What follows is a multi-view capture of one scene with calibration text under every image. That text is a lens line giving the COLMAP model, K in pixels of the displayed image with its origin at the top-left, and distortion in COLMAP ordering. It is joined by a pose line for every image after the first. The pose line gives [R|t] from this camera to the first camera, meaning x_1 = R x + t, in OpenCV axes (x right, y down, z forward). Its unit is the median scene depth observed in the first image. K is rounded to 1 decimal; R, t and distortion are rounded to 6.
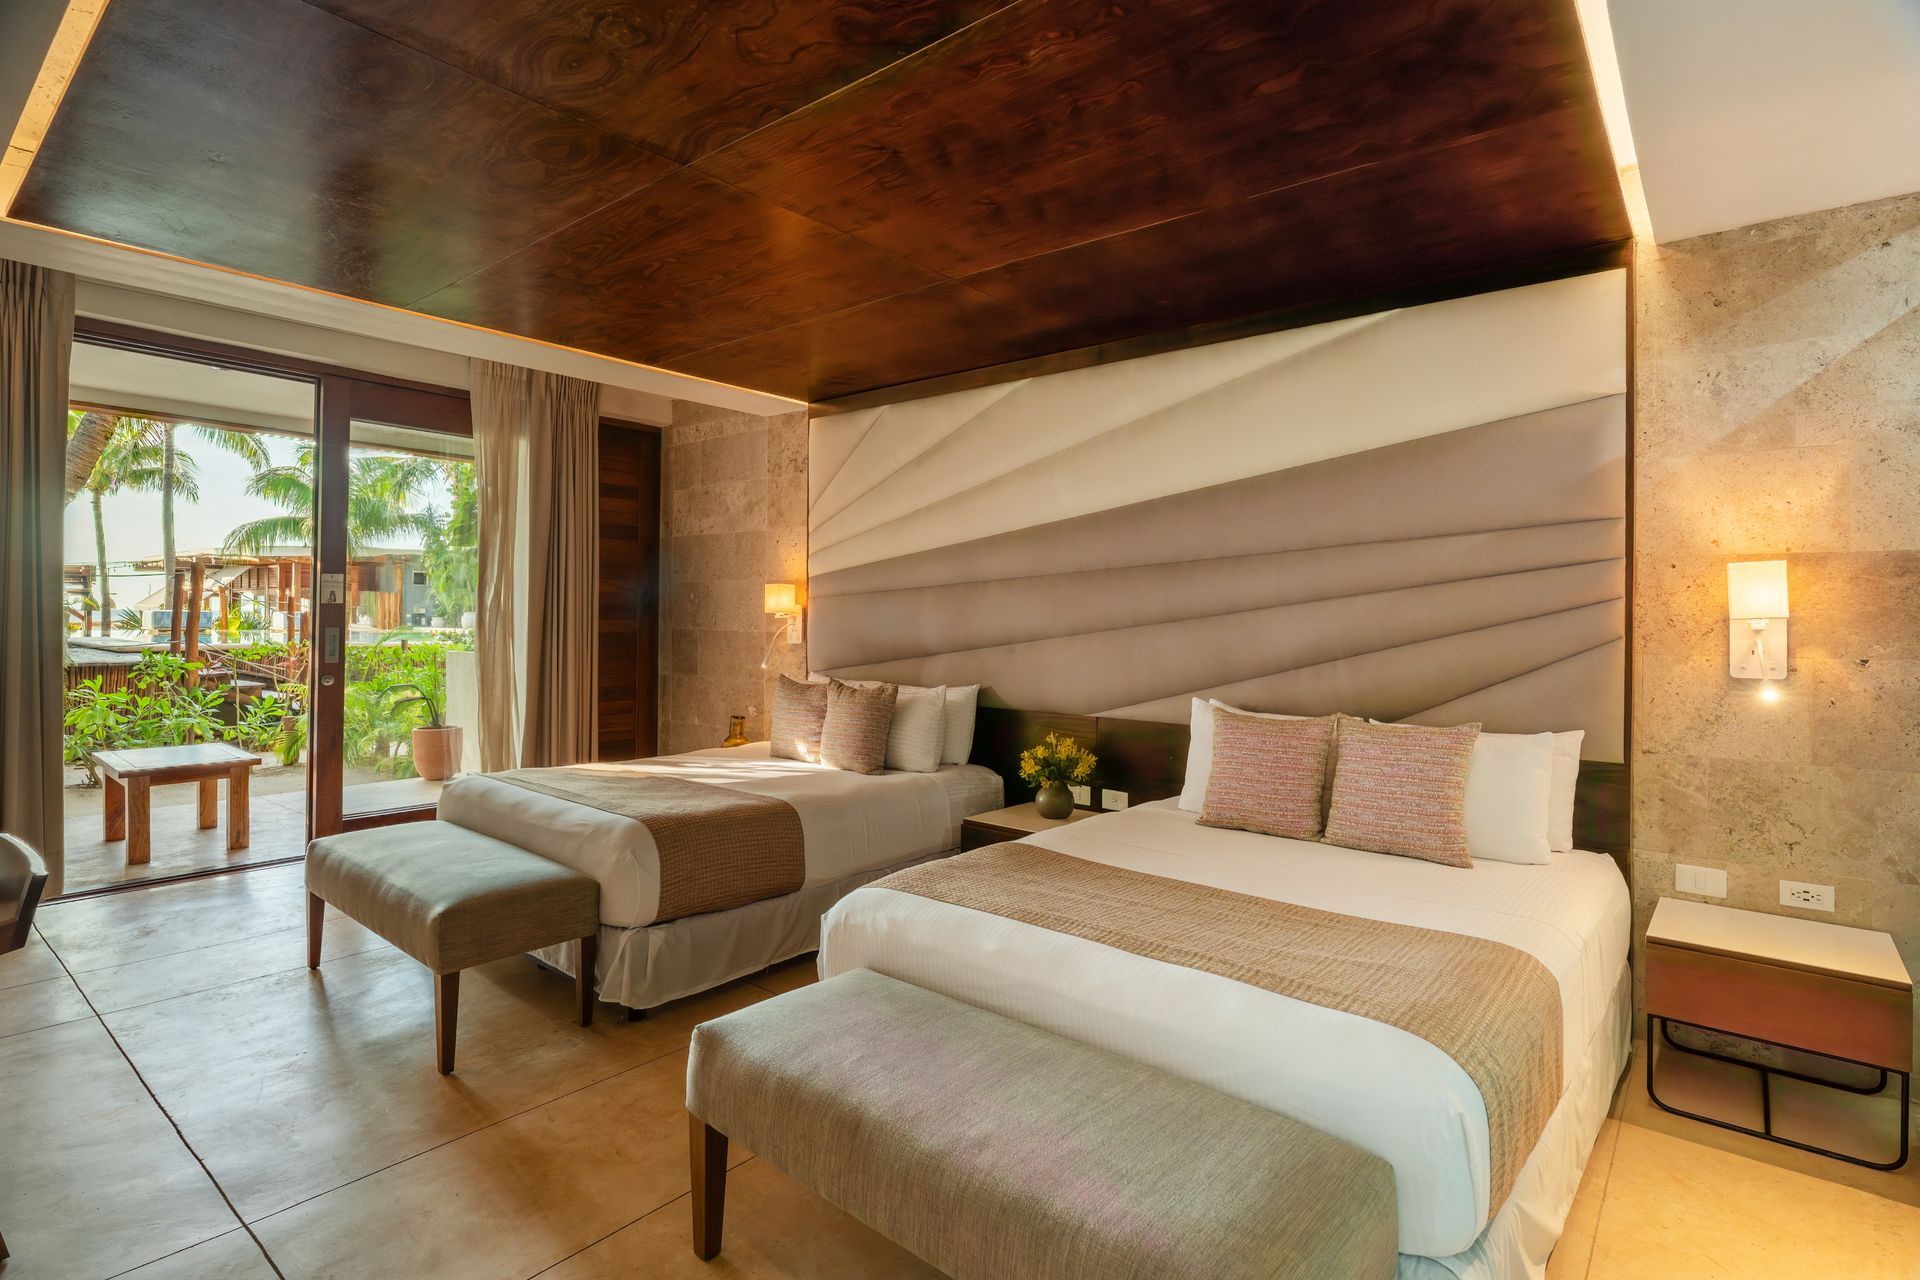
lens RADIAL K [[941.4, 0, 959.4], [0, 941.4, 631.4], [0, 0, 1]] dist [-0.001479, -0.000396]
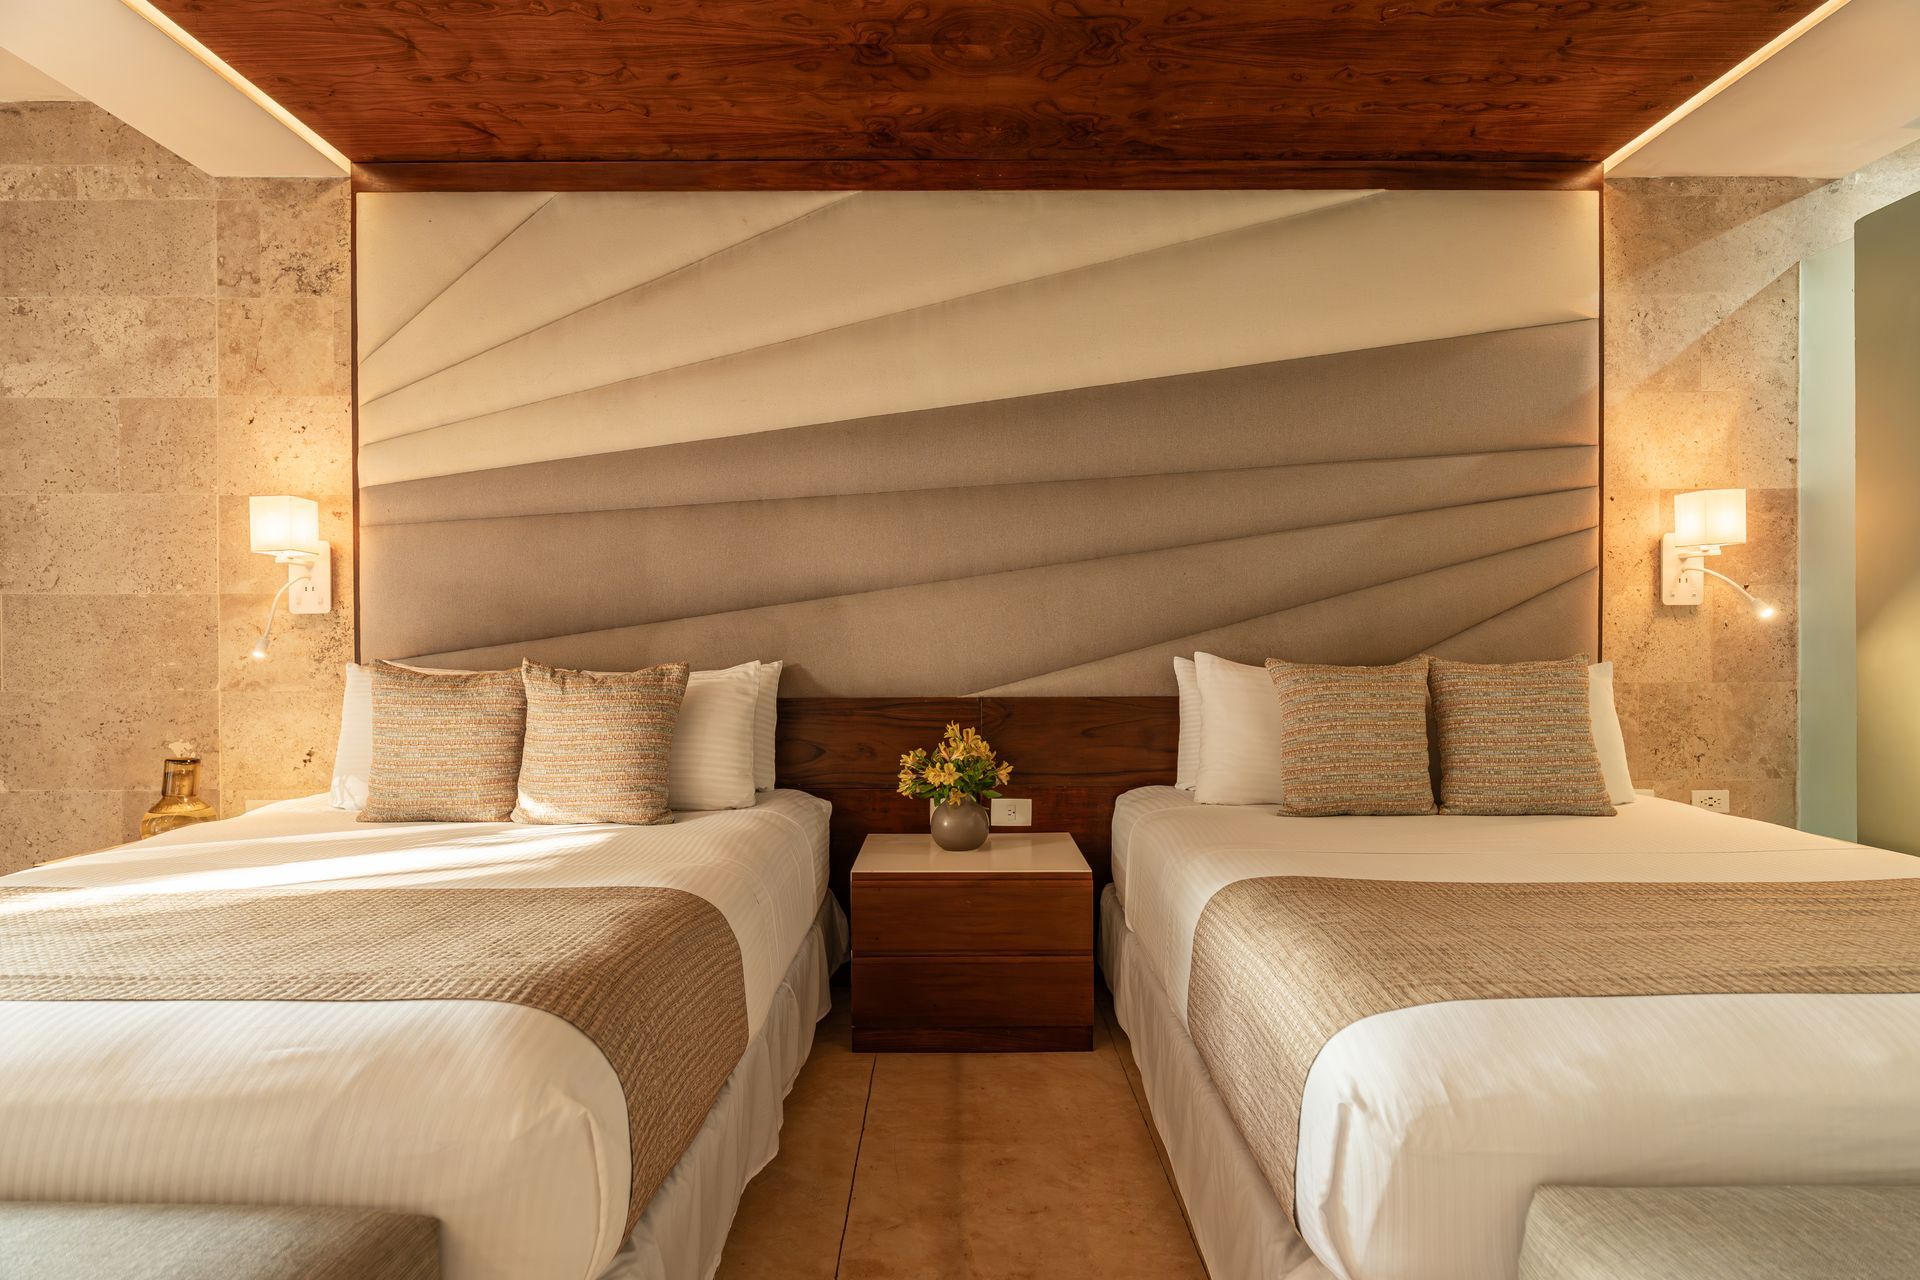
lens RADIAL K [[985.4, 0, 960.0], [0, 985.4, 655.3], [0, 0, 1]] dist [-0.002971, 0.000229]
pose [[0.767506, -0.025698, 0.640527, -0.454934], [0.022471, 0.999661, 0.013181, 0.067684], [-0.640648, 0.004277, 0.767823, 0.609971]]
